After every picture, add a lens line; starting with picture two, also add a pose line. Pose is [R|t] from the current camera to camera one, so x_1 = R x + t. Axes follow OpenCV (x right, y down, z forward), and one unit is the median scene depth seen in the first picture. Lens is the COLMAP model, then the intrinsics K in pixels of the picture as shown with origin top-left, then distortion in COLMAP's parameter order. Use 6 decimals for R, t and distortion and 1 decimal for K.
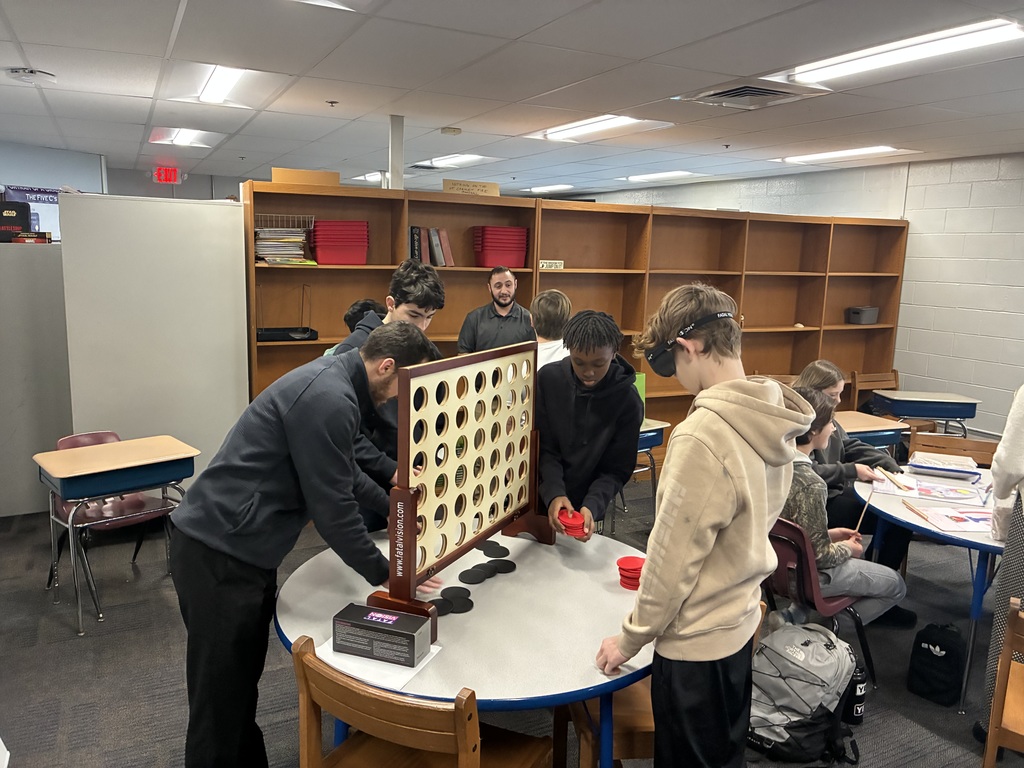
lens RADIAL K [[788.0, 0, 512.0], [0, 788.0, 384.0], [0, 0, 1]] dist [0.036158, -0.002431]
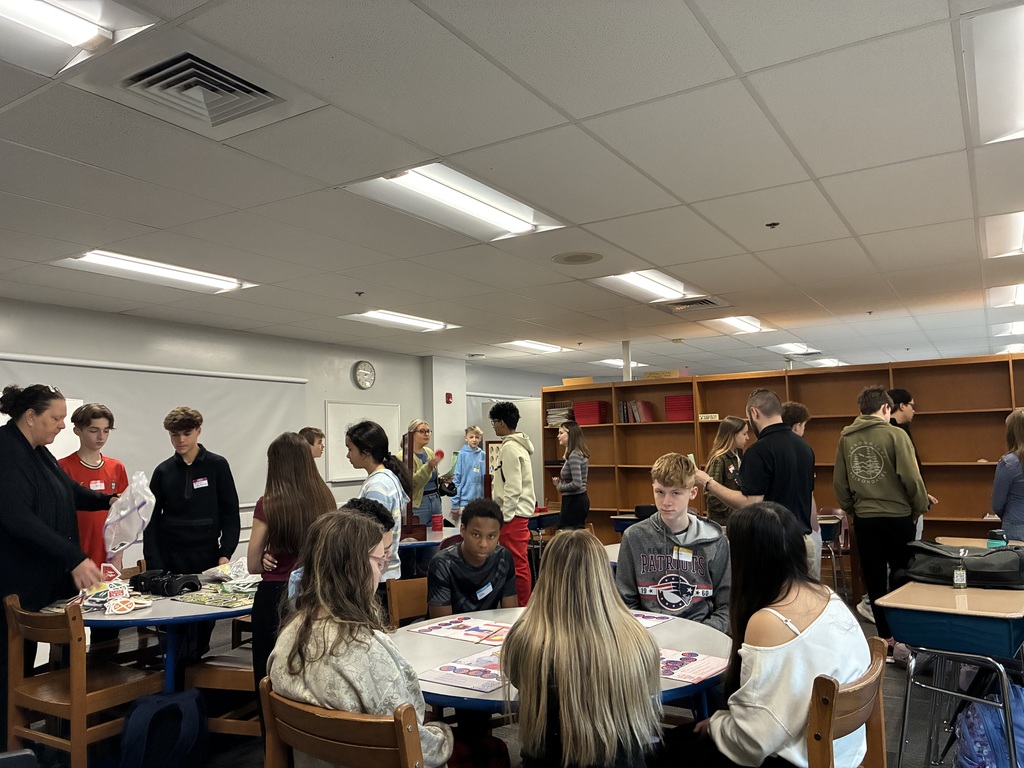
lens RADIAL K [[788.0, 0, 512.0], [0, 788.0, 384.0], [0, 0, 1]] dist [0.036158, -0.002431]
pose [[0.493069, -0.108723, -0.863170, 1.339192], [-0.105323, 0.977403, -0.183276, 0.115537], [0.863591, 0.181279, 0.470476, -0.042366]]
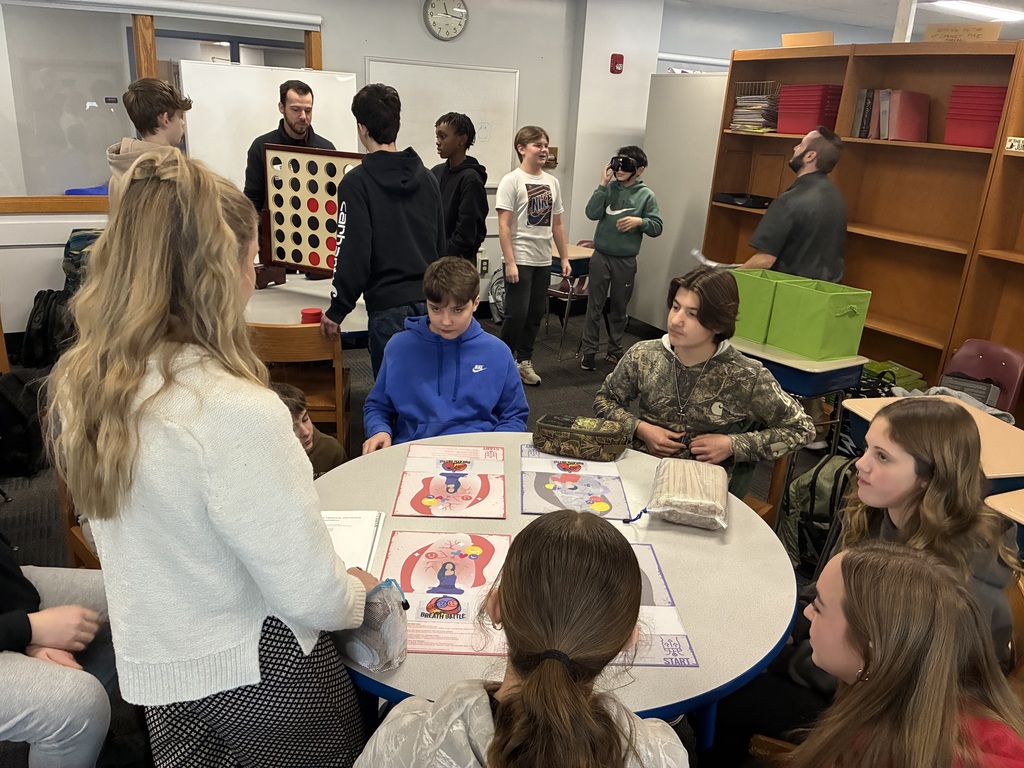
lens RADIAL K [[788.0, 0, 512.0], [0, 788.0, 384.0], [0, 0, 1]] dist [0.036158, -0.002431]
pose [[0.004813, 0.309218, -0.950979, 0.826552], [-0.221688, 0.927656, 0.300512, -0.084547], [0.975106, 0.209375, 0.073015, 0.670160]]
